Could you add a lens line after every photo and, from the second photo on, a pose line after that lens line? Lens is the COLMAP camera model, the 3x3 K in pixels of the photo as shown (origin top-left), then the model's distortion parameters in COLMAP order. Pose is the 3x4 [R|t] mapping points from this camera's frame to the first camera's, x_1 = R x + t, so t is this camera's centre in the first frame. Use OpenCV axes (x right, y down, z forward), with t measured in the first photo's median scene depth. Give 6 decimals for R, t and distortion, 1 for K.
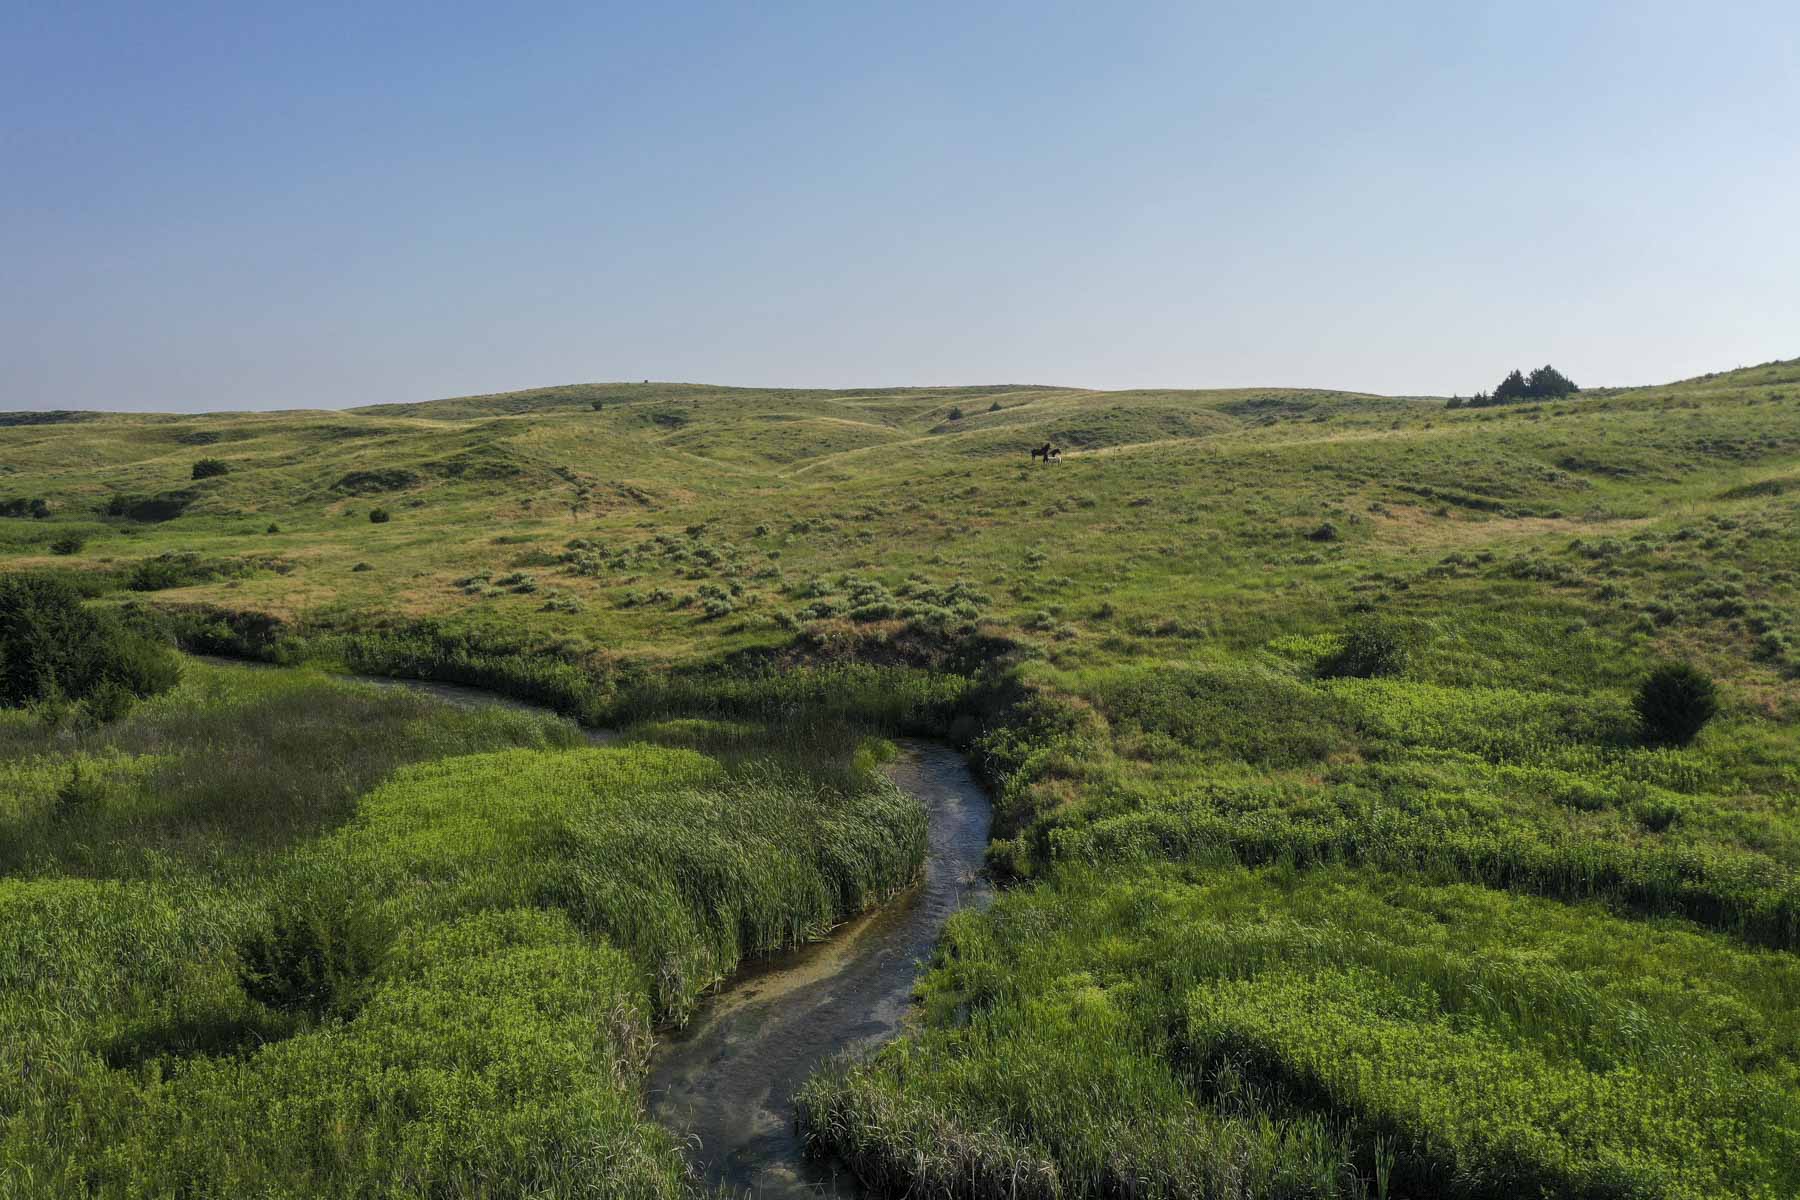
lens RADIAL K [[1417.5, 0, 898.8], [0, 1417.5, 596.4], [0, 0, 1]] dist [0.001383, -0.005300]
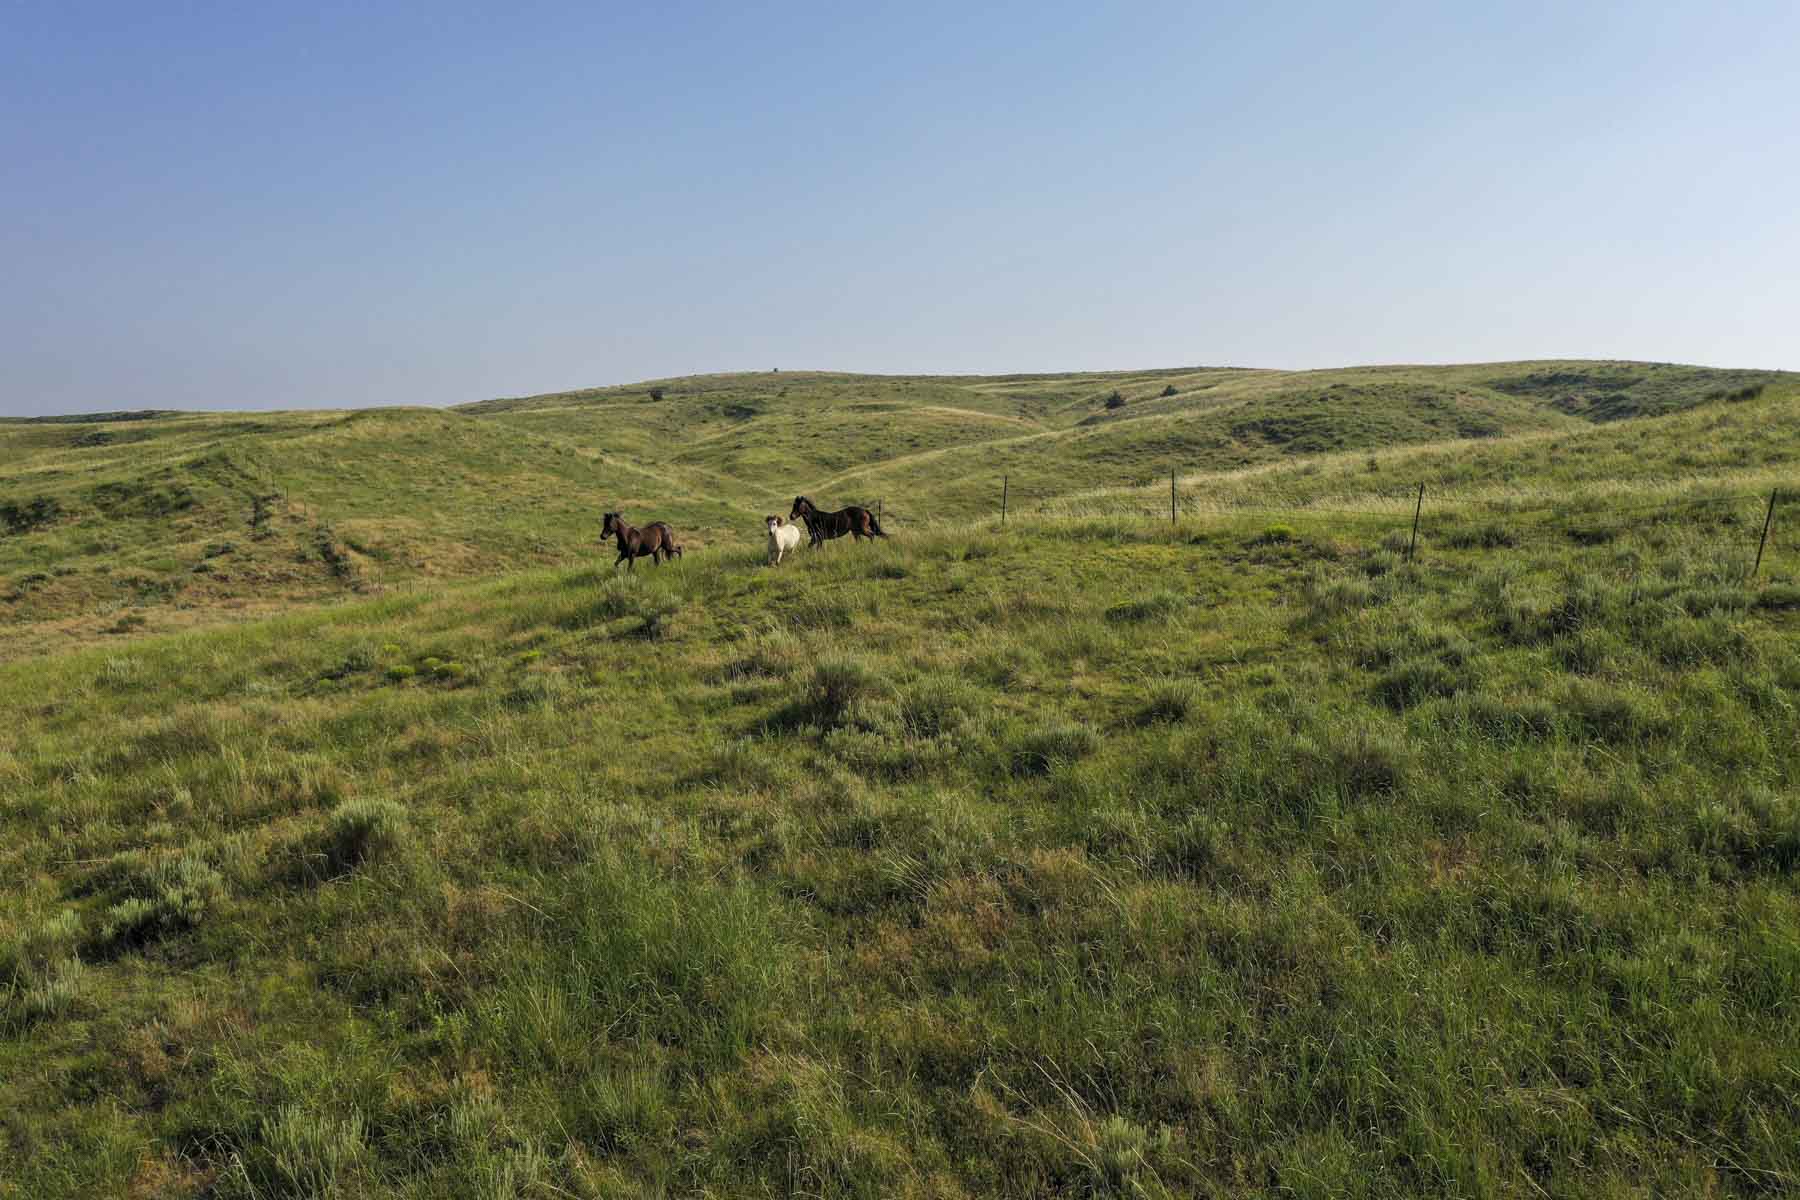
lens RADIAL K [[1417.5, 0, 898.8], [0, 1417.5, 596.4], [0, 0, 1]] dist [0.001383, -0.005300]
pose [[0.990198, 0.009030, -0.139380, 0.033324], [-0.008549, 0.999955, 0.004048, -0.027210], [0.139411, -0.002817, 0.990231, 0.242072]]
